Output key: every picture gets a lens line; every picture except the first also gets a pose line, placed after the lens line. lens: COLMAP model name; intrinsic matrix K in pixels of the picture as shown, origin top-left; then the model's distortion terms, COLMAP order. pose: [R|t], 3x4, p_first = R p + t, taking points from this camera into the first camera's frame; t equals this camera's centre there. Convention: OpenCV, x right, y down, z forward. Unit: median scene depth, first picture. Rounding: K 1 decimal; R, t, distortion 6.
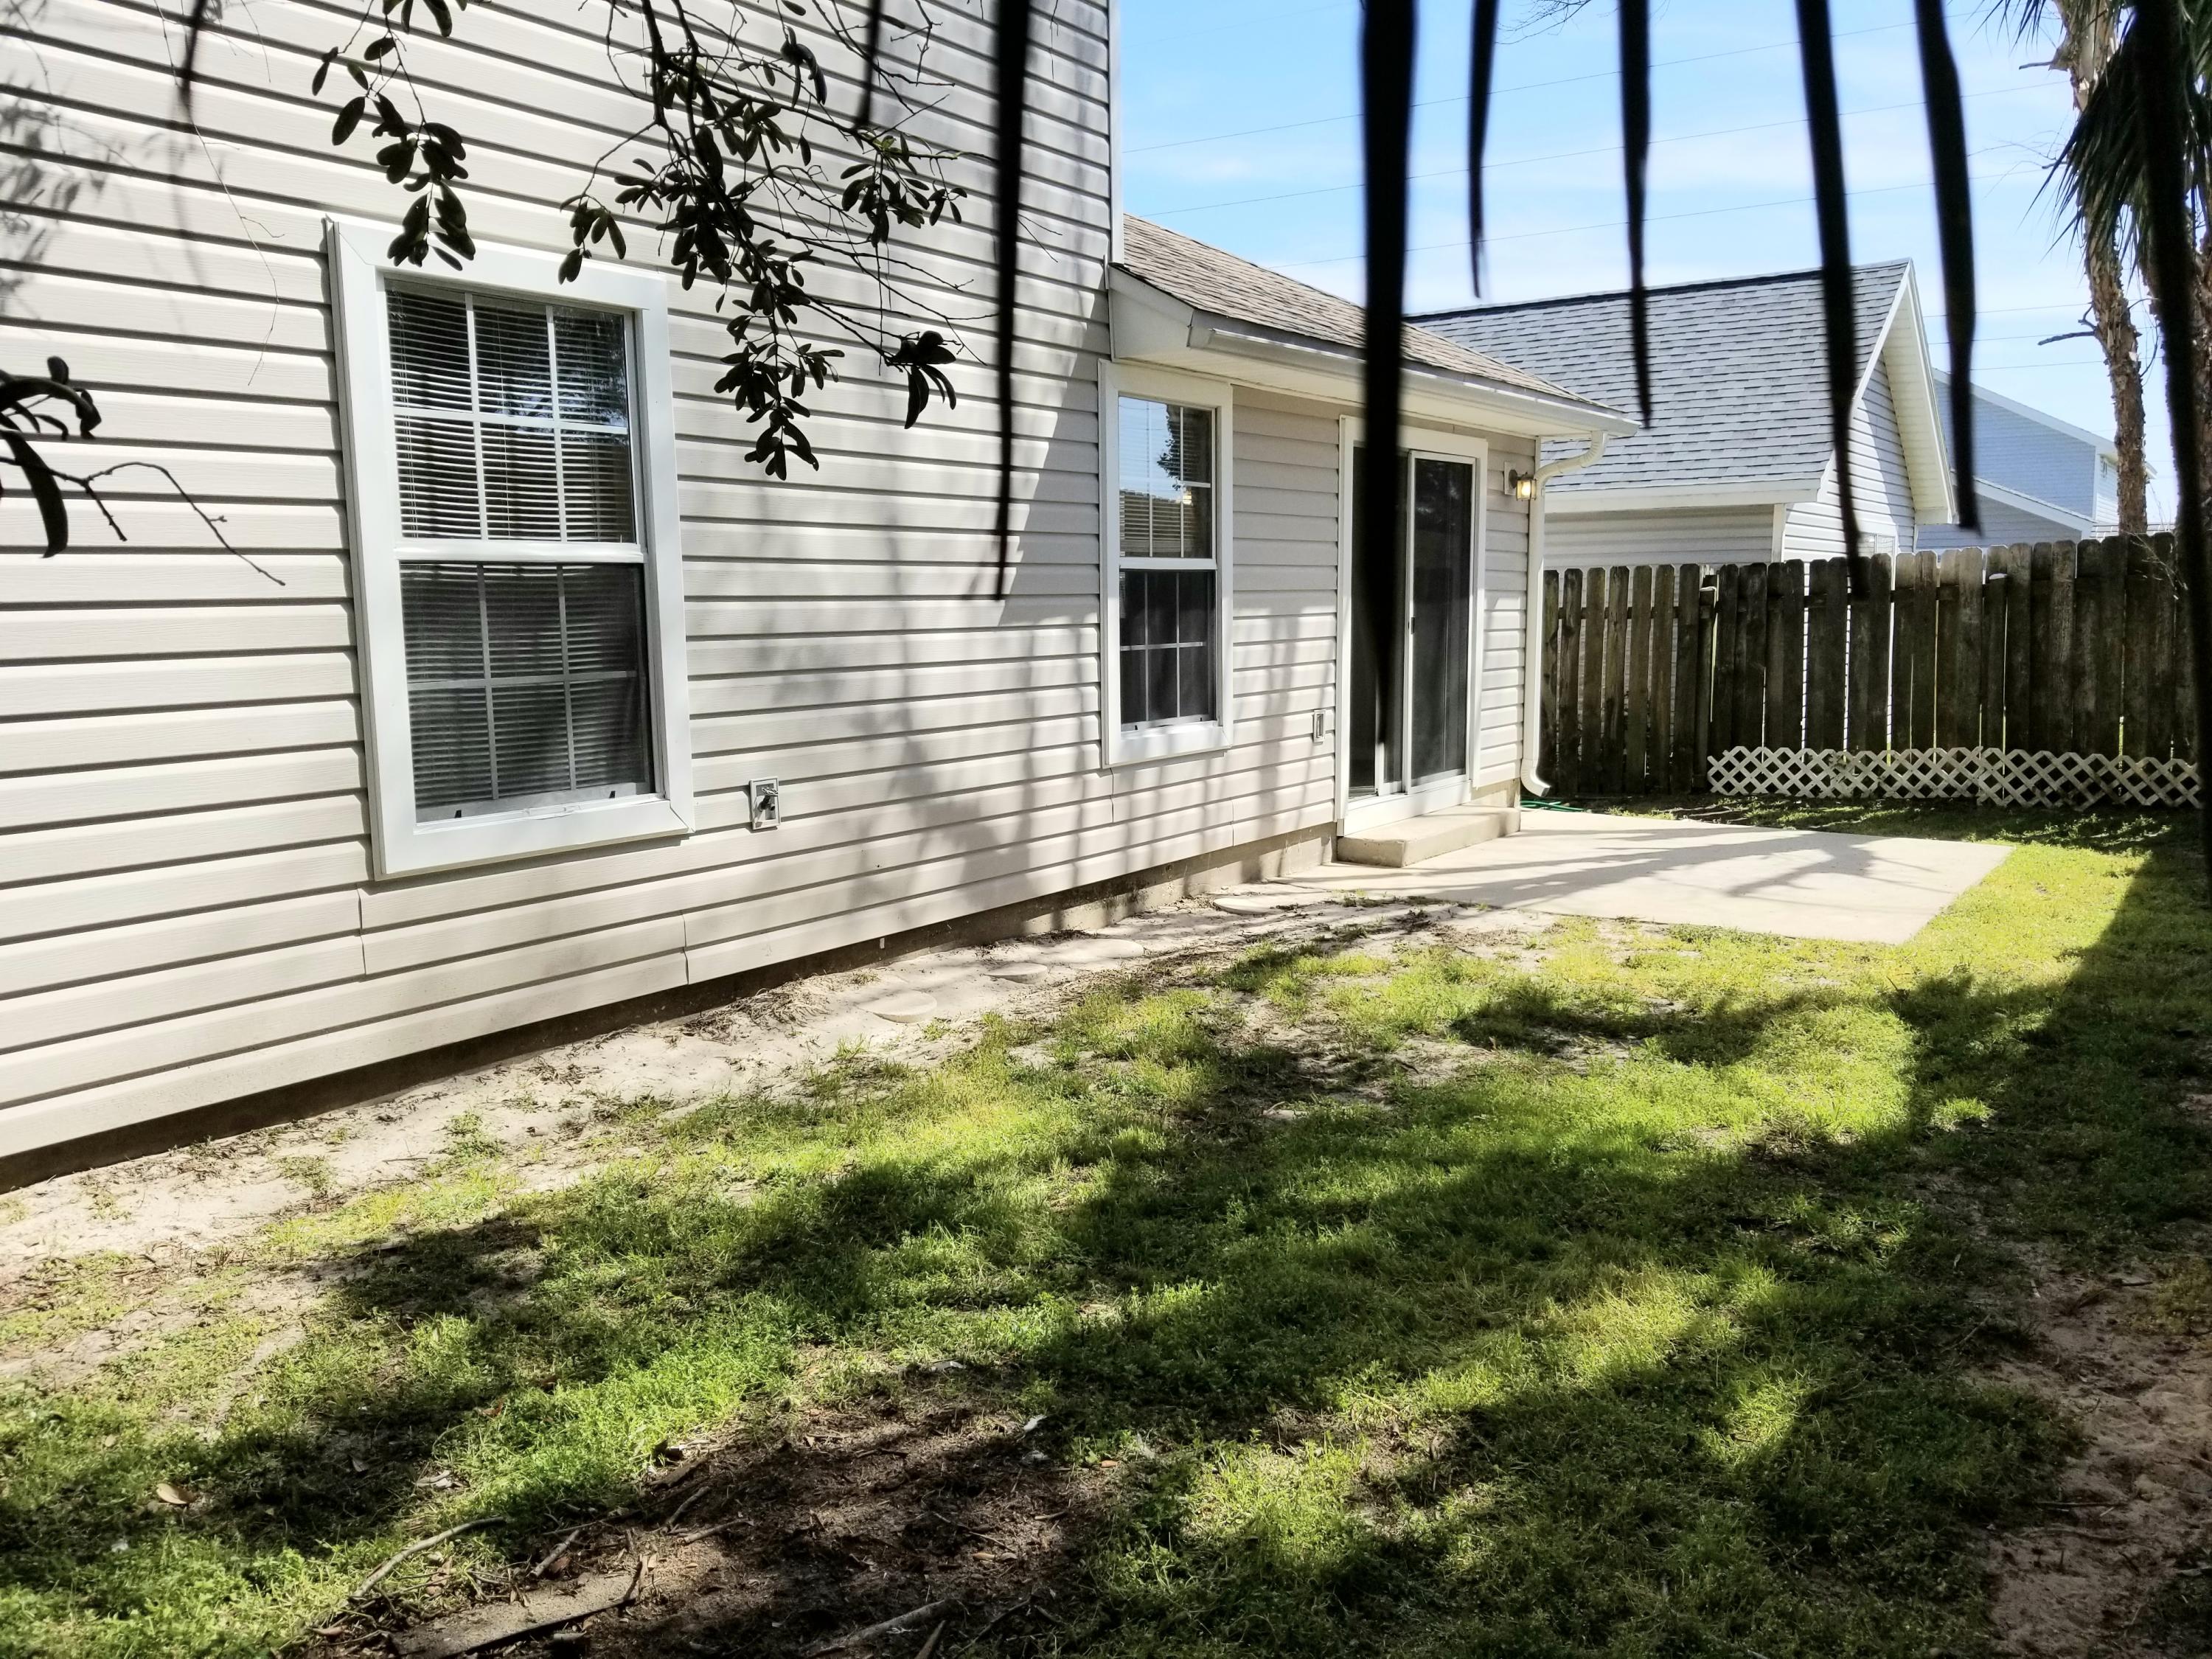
lens RADIAL K [[1686.4, 0, 1110.4], [0, 1686.4, 838.1], [0, 0, 1]] dist [0.037243, -0.078956]
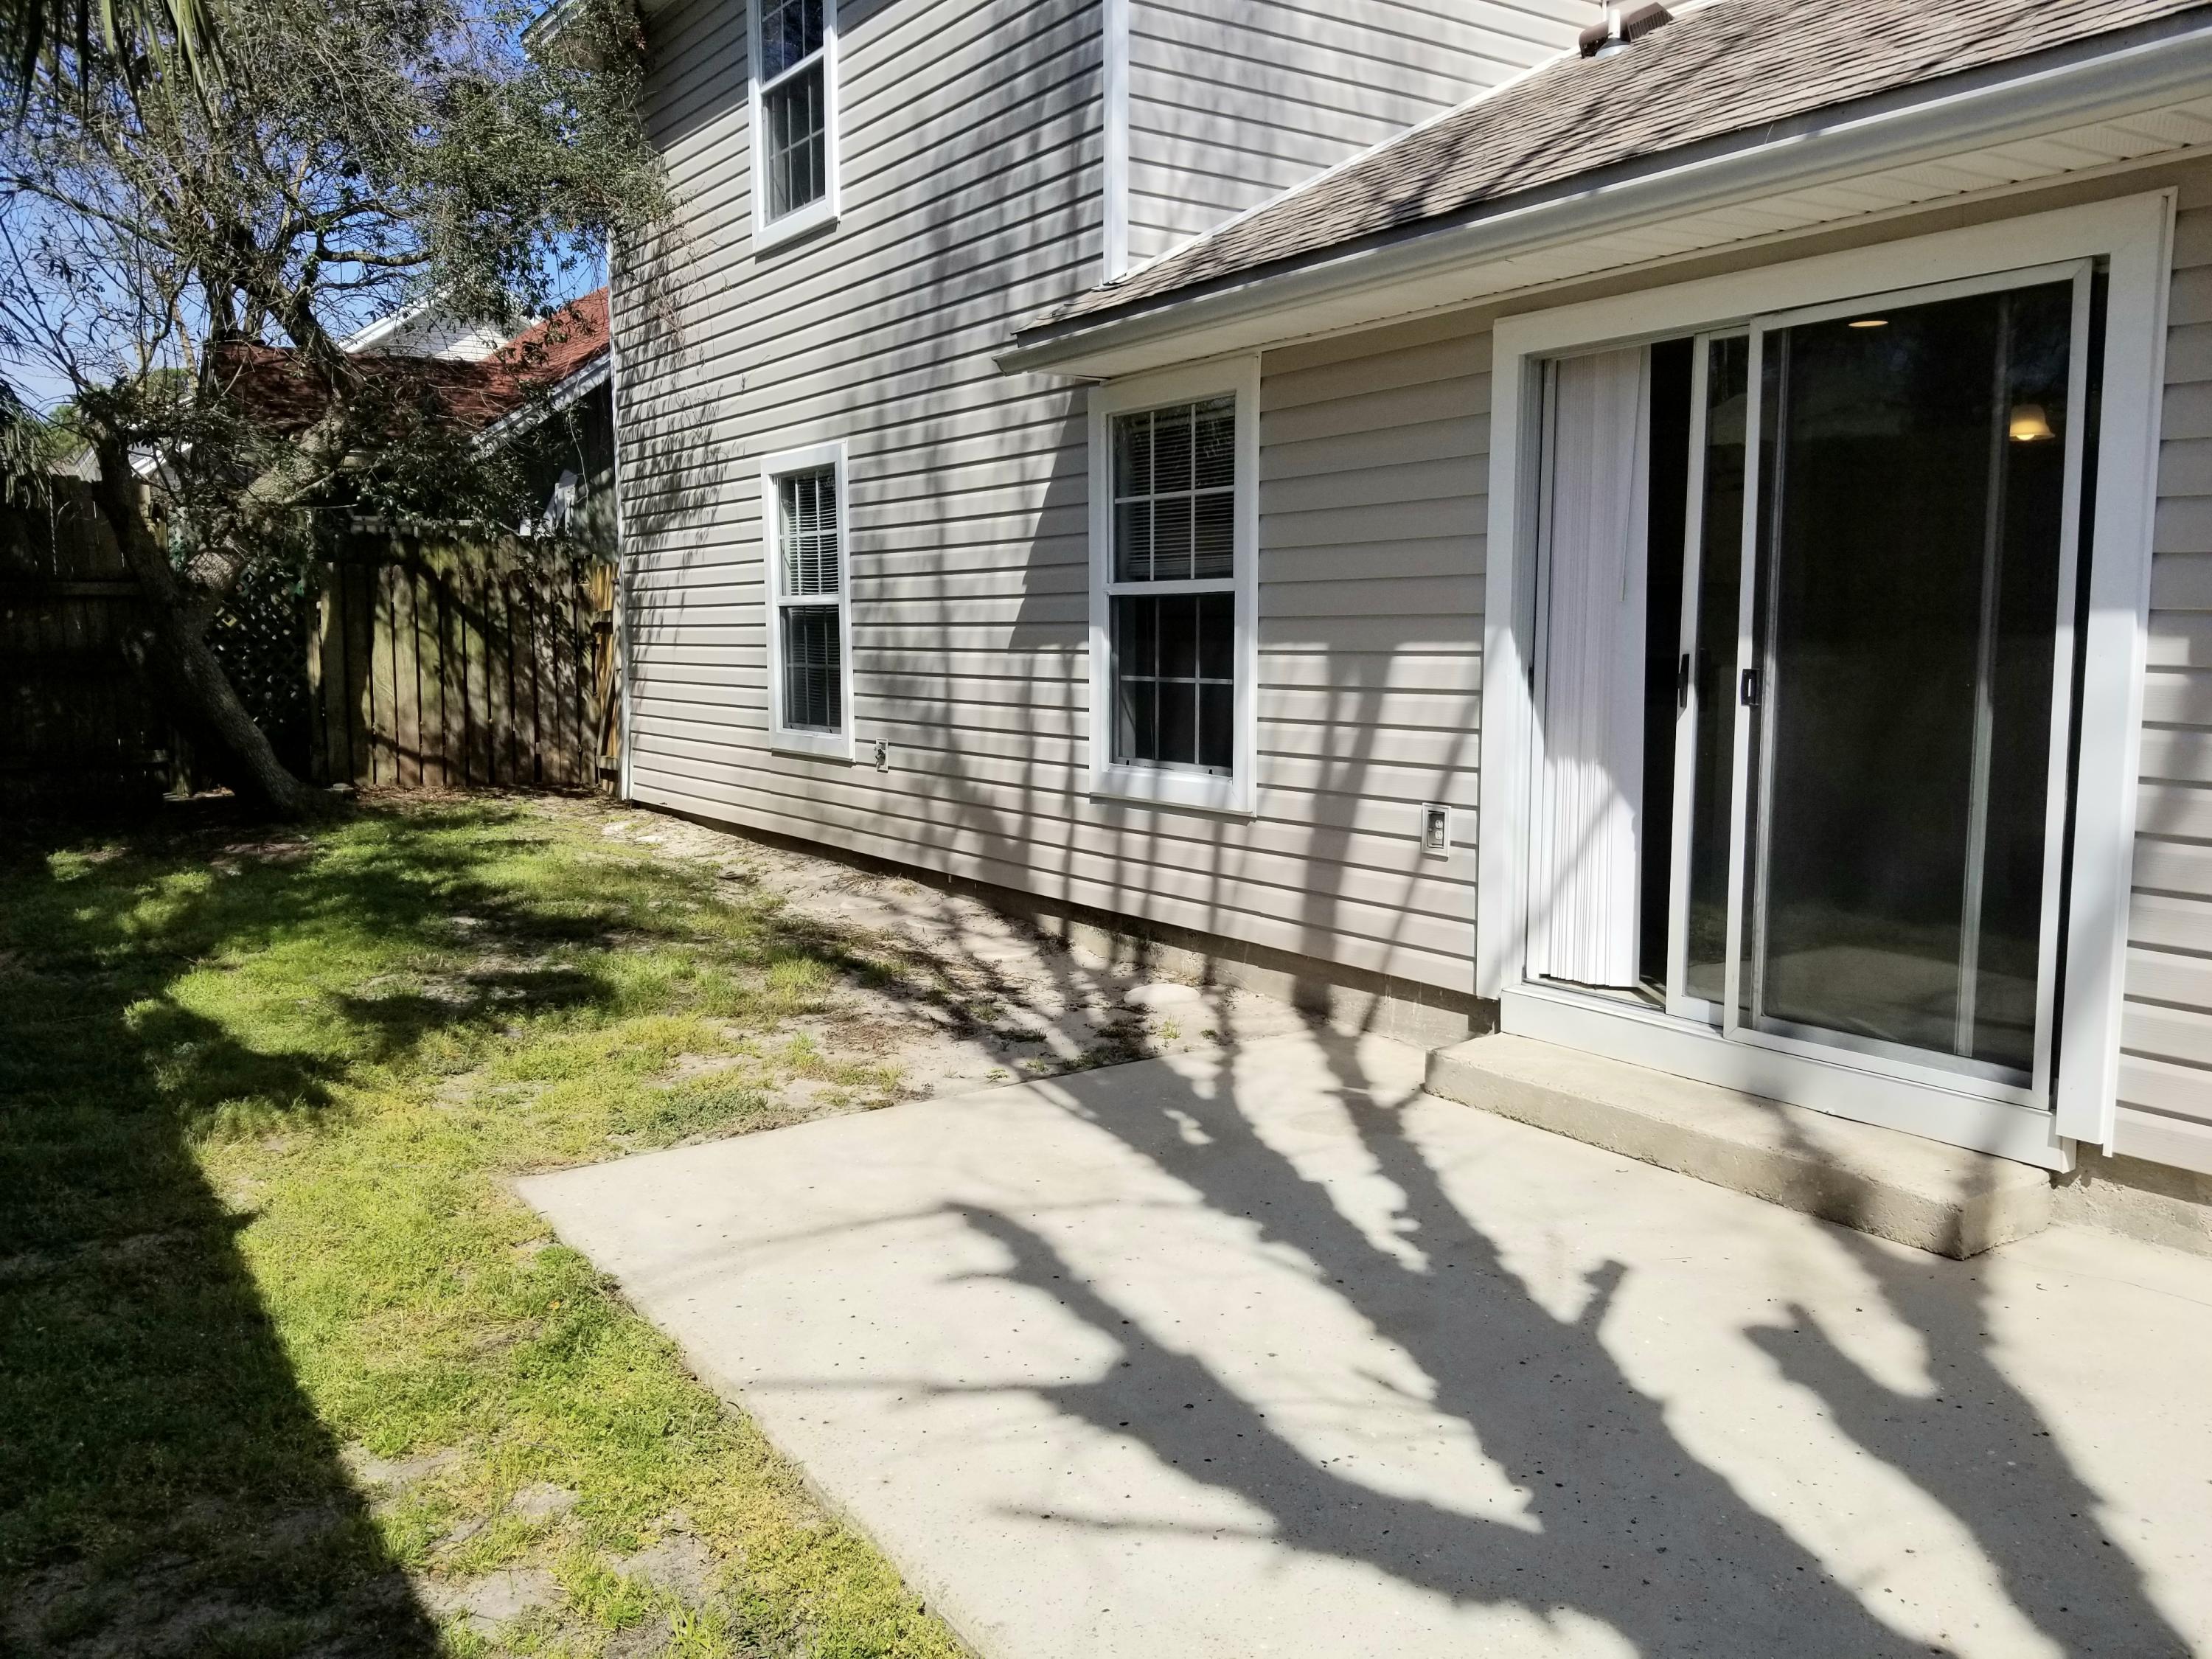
lens RADIAL K [[1686.4, 0, 1110.4], [0, 1686.4, 817.0], [0, 0, 1]] dist [0.037243, -0.078956]
pose [[-0.350053, 0.117805, -0.929293, 0.947644], [-0.123287, 0.977636, 0.170374, -0.206044], [0.928581, 0.174210, -0.327701, 1.377577]]
